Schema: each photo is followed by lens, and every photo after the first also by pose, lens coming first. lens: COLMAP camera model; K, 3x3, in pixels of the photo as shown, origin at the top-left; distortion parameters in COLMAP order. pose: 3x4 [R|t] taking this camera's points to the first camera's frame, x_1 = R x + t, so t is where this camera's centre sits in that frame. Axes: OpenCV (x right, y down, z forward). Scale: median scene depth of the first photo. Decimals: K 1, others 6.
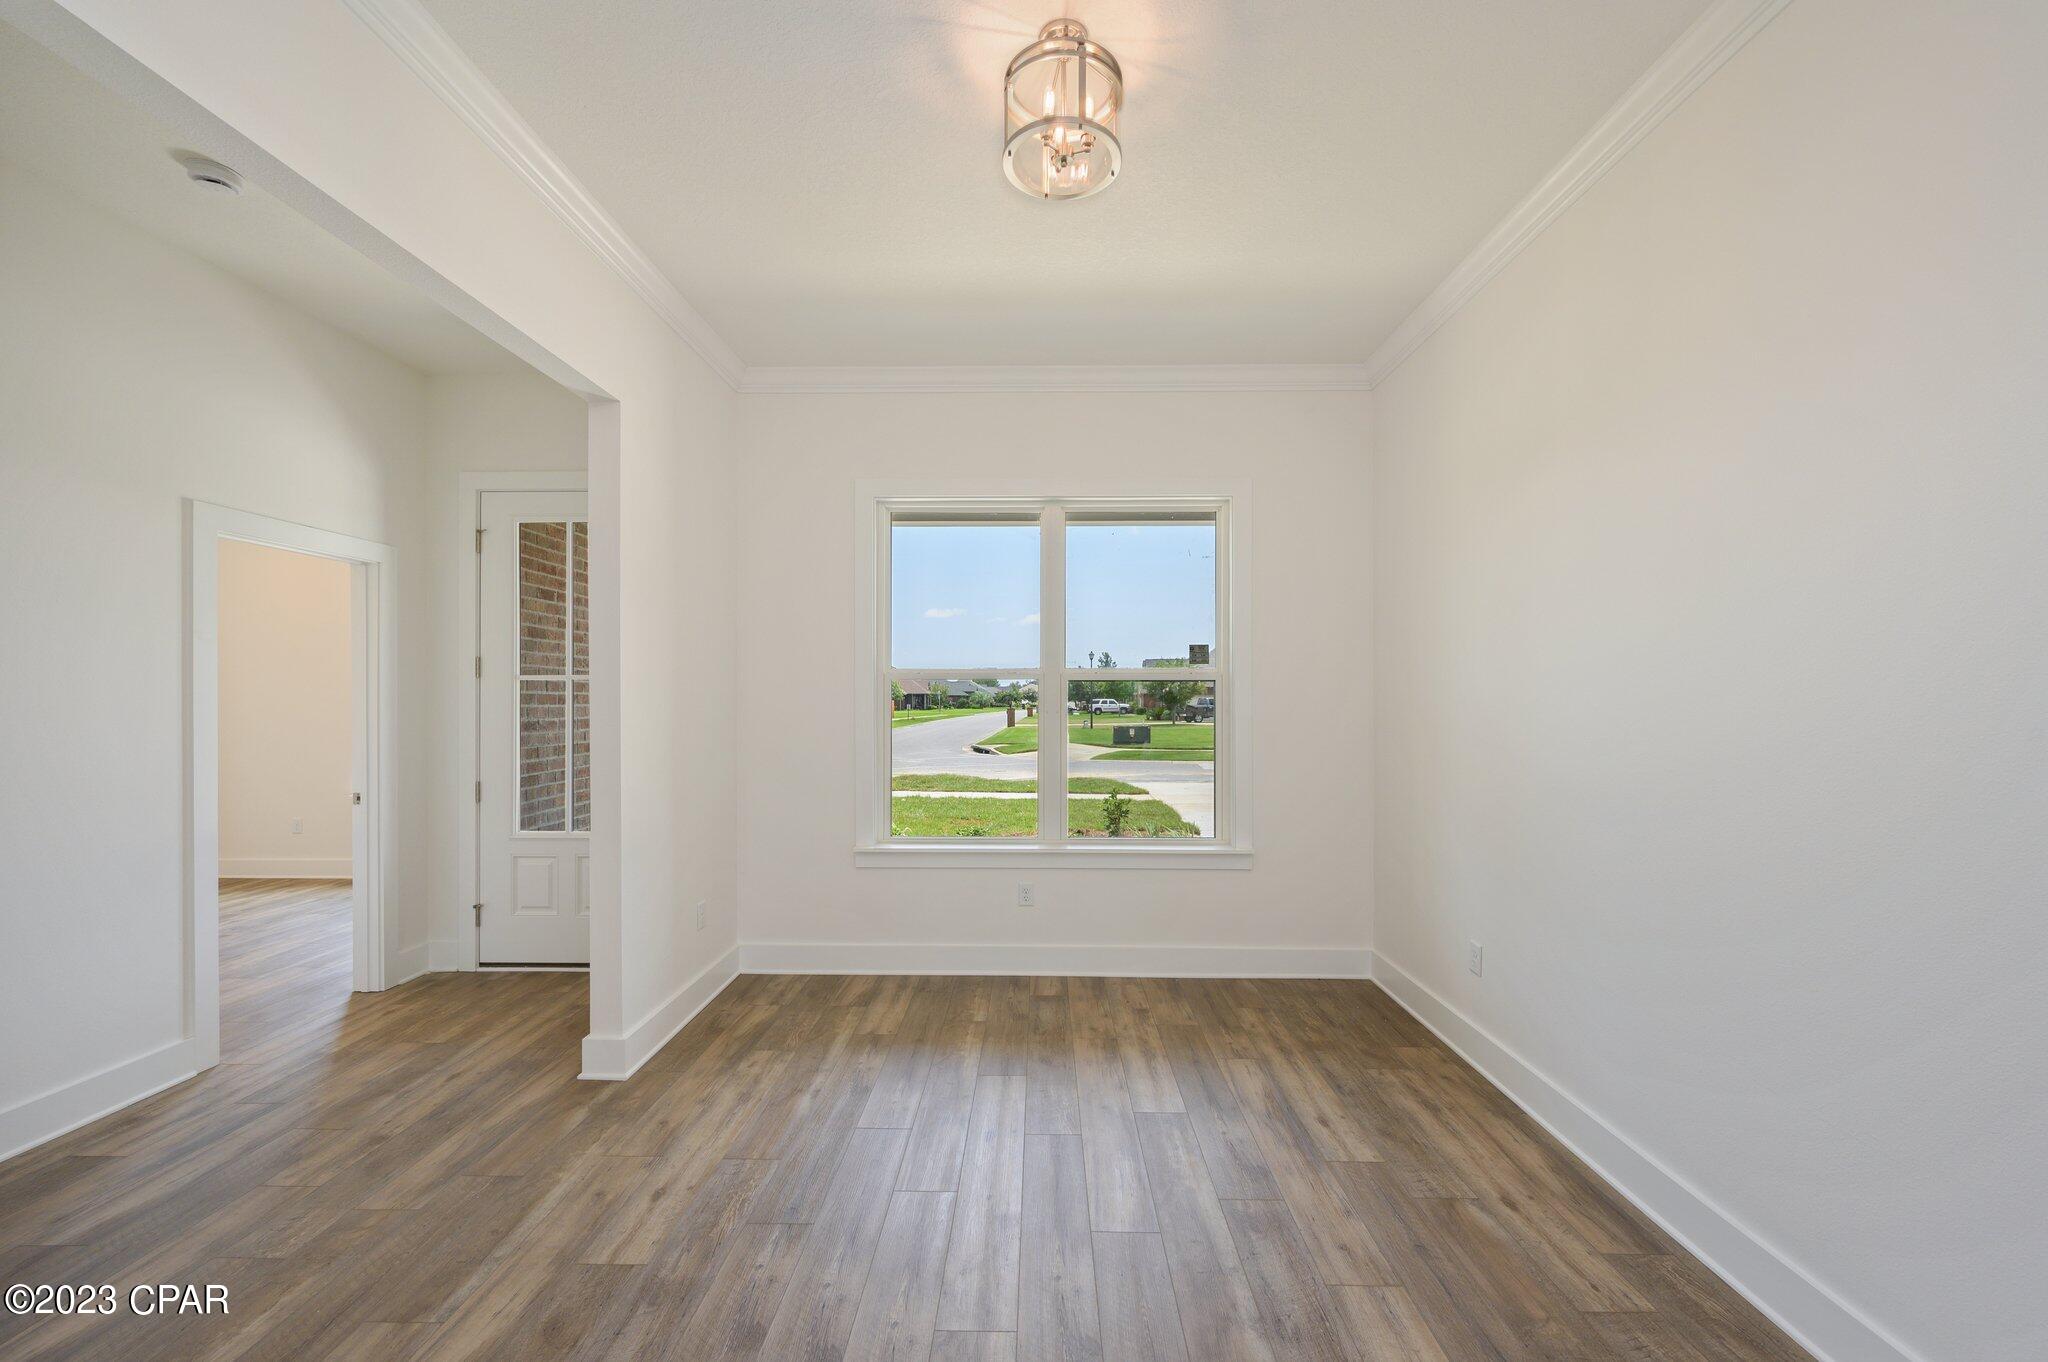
lens RADIAL K [[816.8, 0, 1030.8], [0, 816.8, 694.4], [0, 0, 1]] dist [-0.000825, -0.000072]
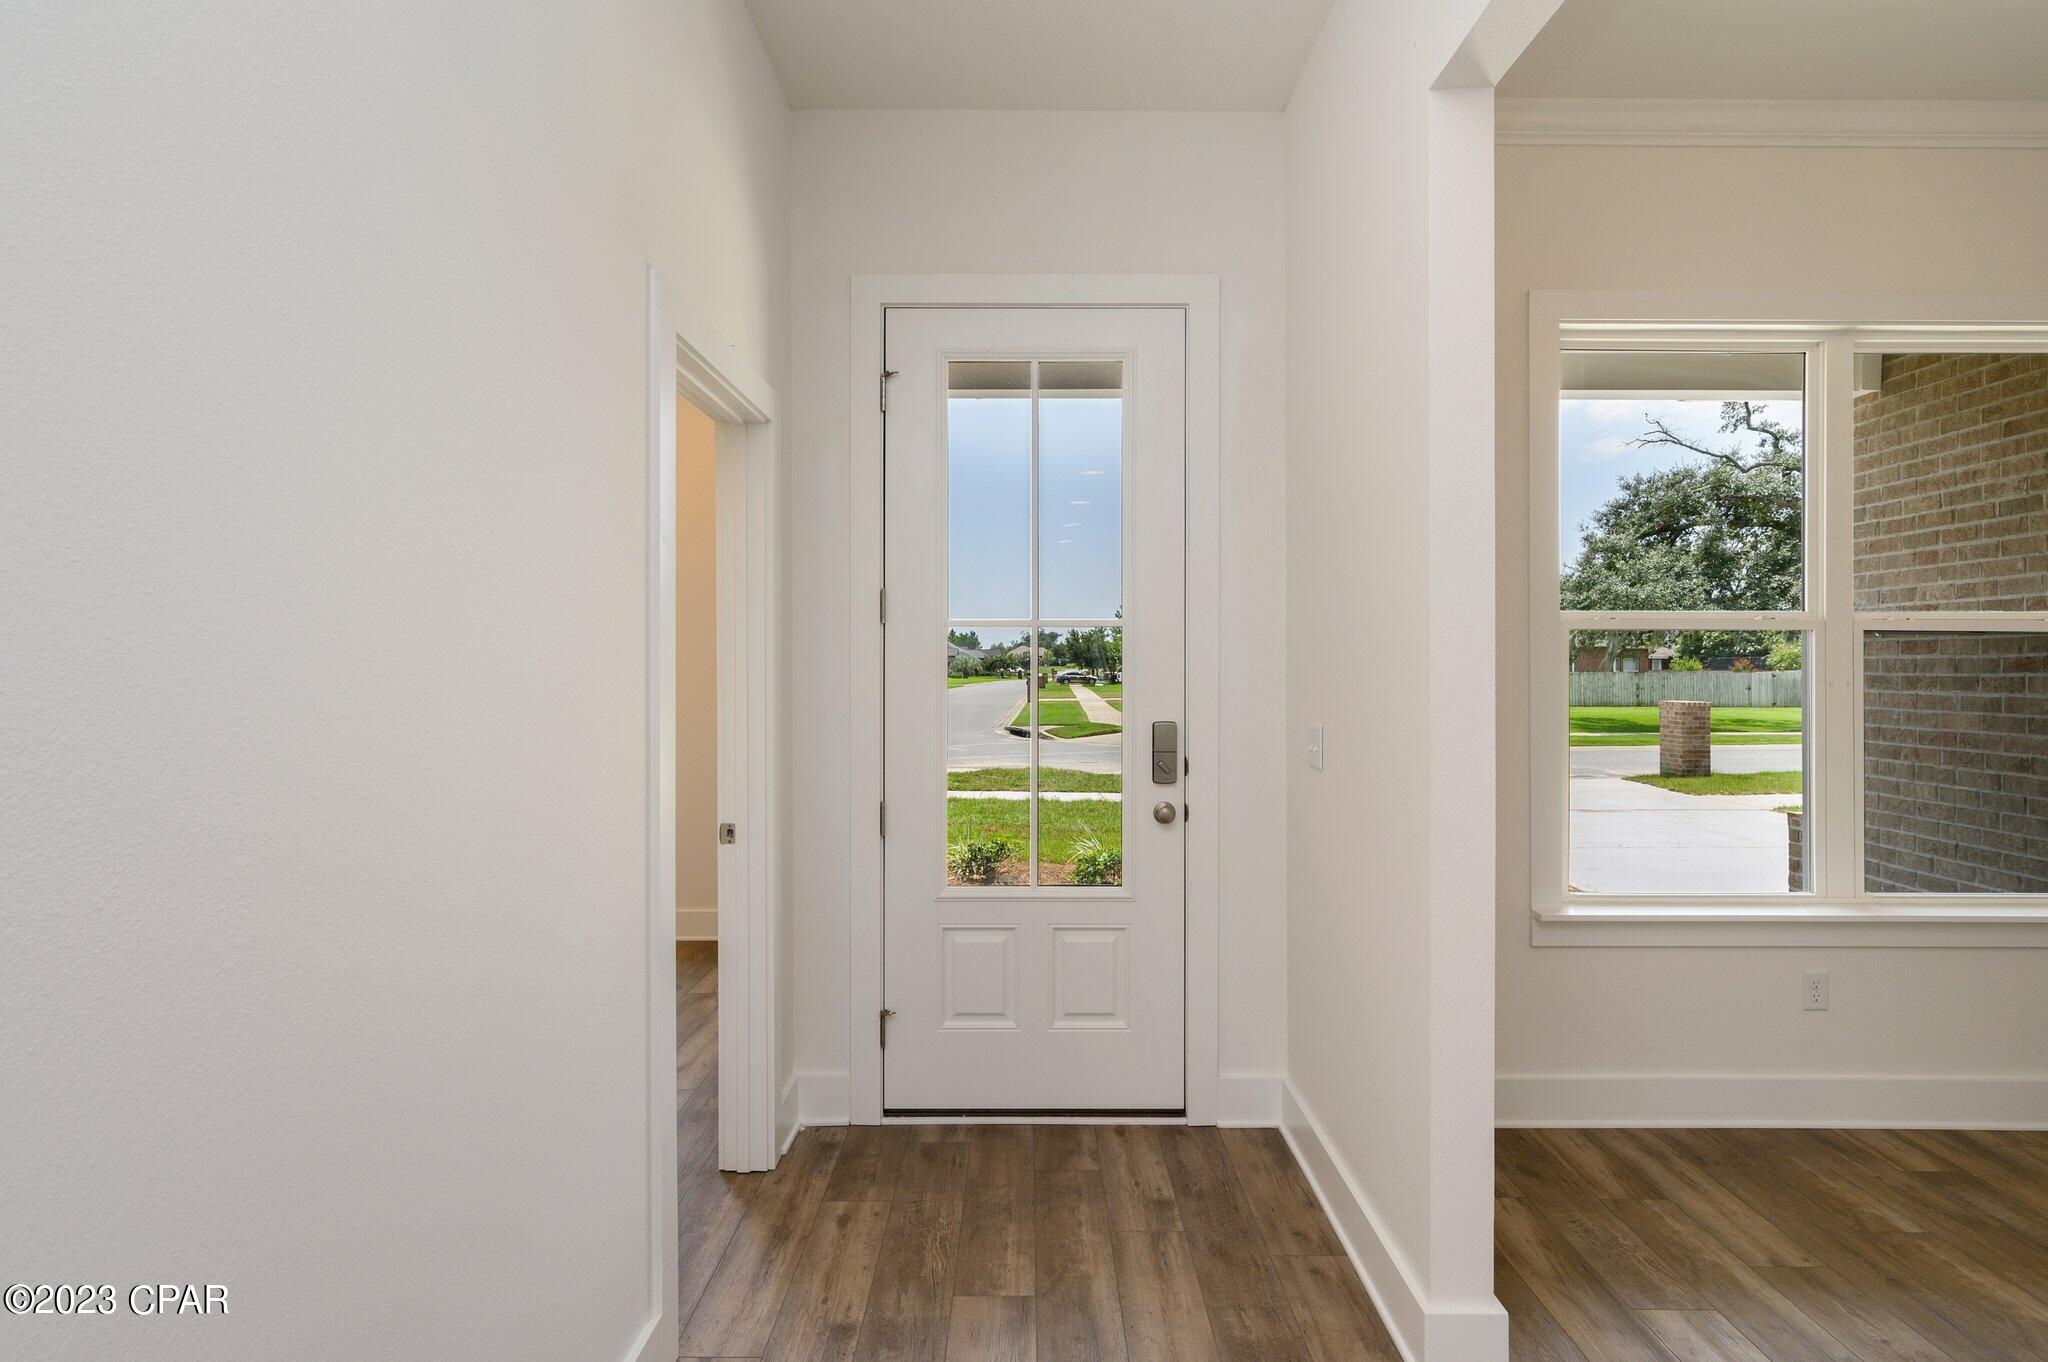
lens RADIAL K [[1051.7, 0, 1021.2], [0, 1051.7, 668.3], [0, 0, 1]] dist [0.003073, 0.000935]
pose [[0.999873, 0.000097, 0.015929, -0.603651], [-0.000235, 0.999963, 0.008656, 0.004376], [-0.015927, -0.008659, 0.999836, 0.249285]]
